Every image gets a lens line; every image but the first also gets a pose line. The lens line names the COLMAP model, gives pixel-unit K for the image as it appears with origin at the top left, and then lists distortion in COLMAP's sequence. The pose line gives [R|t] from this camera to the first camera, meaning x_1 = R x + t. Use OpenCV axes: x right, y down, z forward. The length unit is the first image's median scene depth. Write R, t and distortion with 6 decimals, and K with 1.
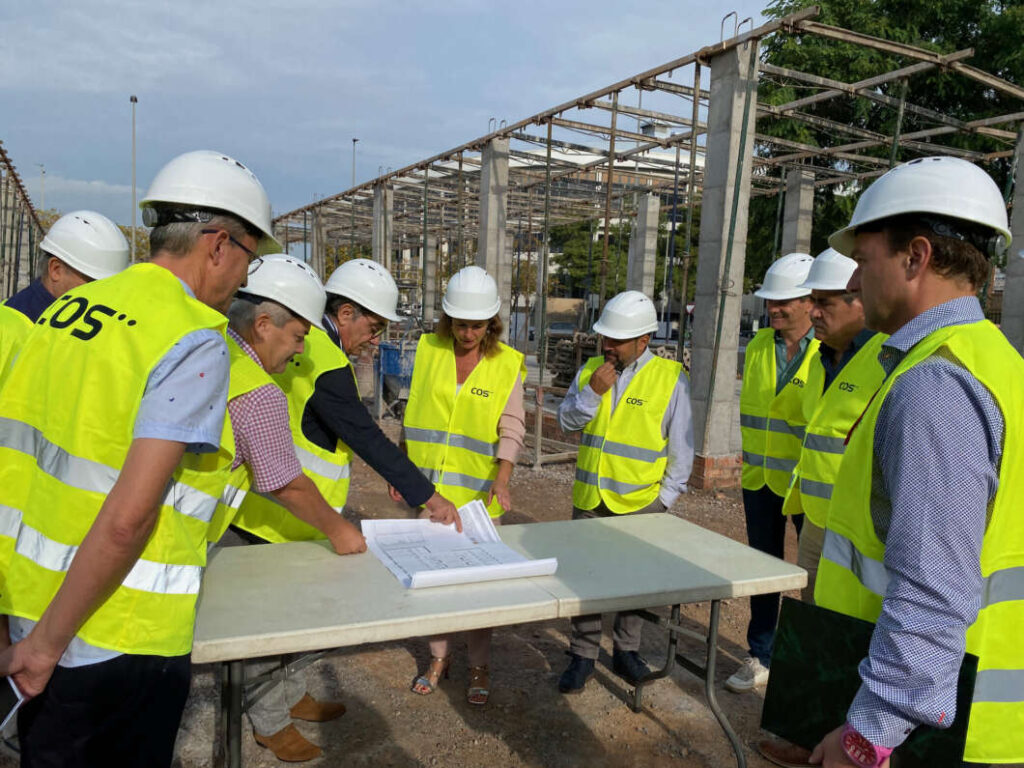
lens RADIAL K [[769.3, 0, 492.0], [0, 769.3, 391.8], [0, 0, 1]] dist [0.026794, -0.025497]
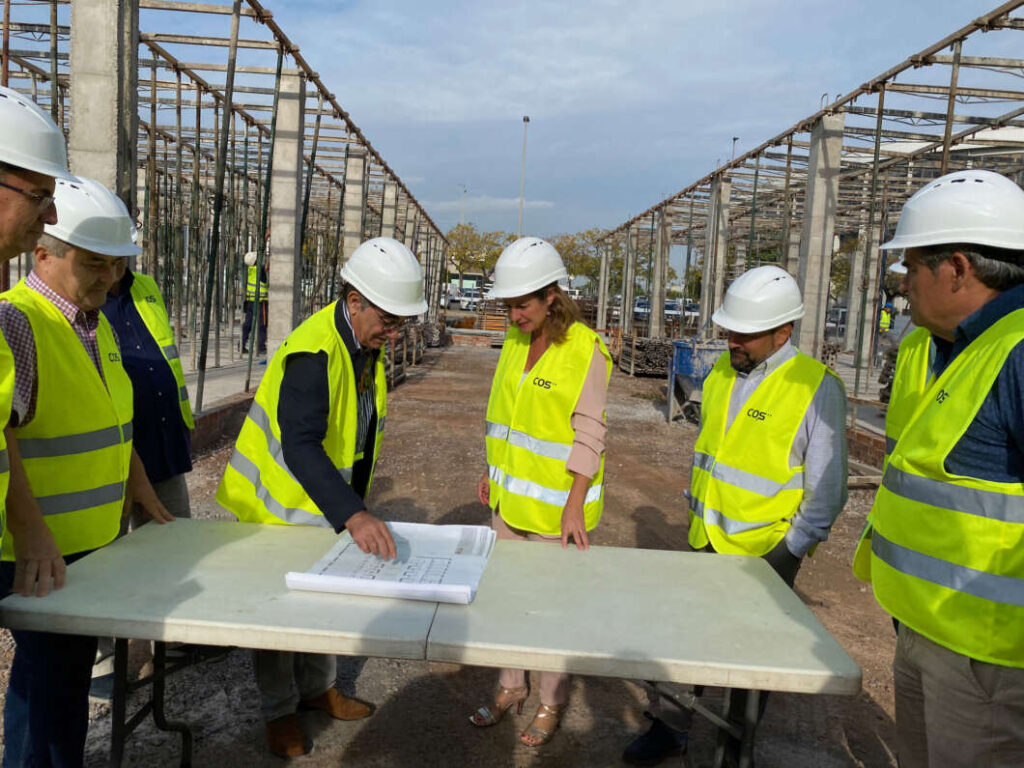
lens RADIAL K [[769.3, 0, 517.2], [0, 769.3, 371.5], [0, 0, 1]] dist [0.026794, -0.025497]
pose [[0.895884, 0.045236, -0.441978, 0.084626], [-0.058521, 0.998150, -0.016462, 0.000993], [0.440416, 0.040613, 0.896875, 0.052168]]
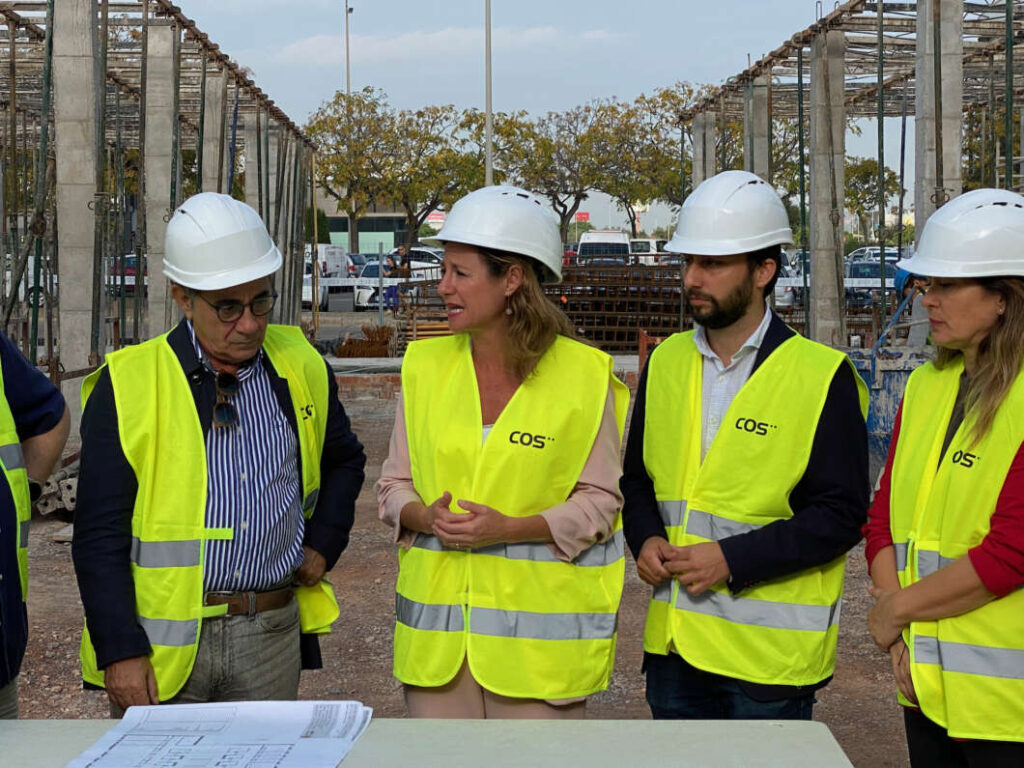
lens RADIAL K [[2013.1, 0, 518.2], [0, 2013.1, 373.7], [0, 0, 1]] dist [-0.081960, 0.000000]
pose [[0.897245, -0.029375, -0.440555, 0.146928], [0.003635, 0.998242, -0.059157, 0.008039], [0.441518, 0.051477, 0.895774, -0.031397]]
